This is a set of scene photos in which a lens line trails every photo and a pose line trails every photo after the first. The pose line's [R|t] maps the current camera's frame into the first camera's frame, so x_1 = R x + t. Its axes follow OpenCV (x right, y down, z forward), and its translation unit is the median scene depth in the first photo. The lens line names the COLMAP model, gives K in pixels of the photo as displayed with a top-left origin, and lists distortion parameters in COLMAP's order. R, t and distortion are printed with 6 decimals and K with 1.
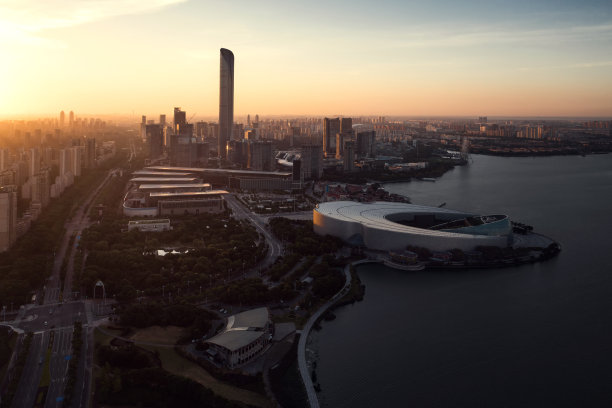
lens RADIAL K [[489.9, 0, 306.0], [0, 489.9, 204.0], [0, 0, 1]] dist [0.004267, -0.001312]
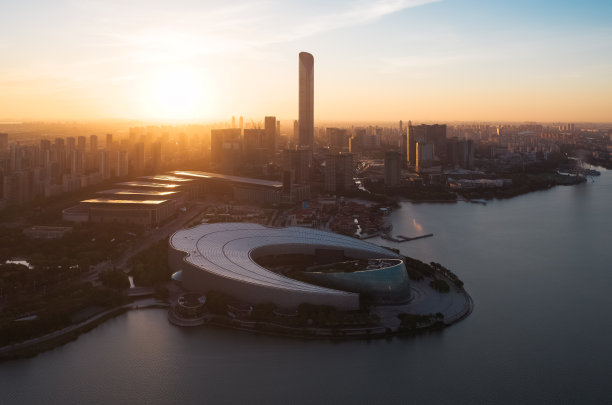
lens RADIAL K [[481.4, 0, 306.0], [0, 481.4, 202.5], [0, 0, 1]] dist [0.008395, 0.002116]
pose [[0.932352, 0.067065, -0.355277, 0.197297], [-0.071088, 0.997469, 0.001734, -0.021123], [0.354494, 0.023639, 0.934759, 0.109278]]
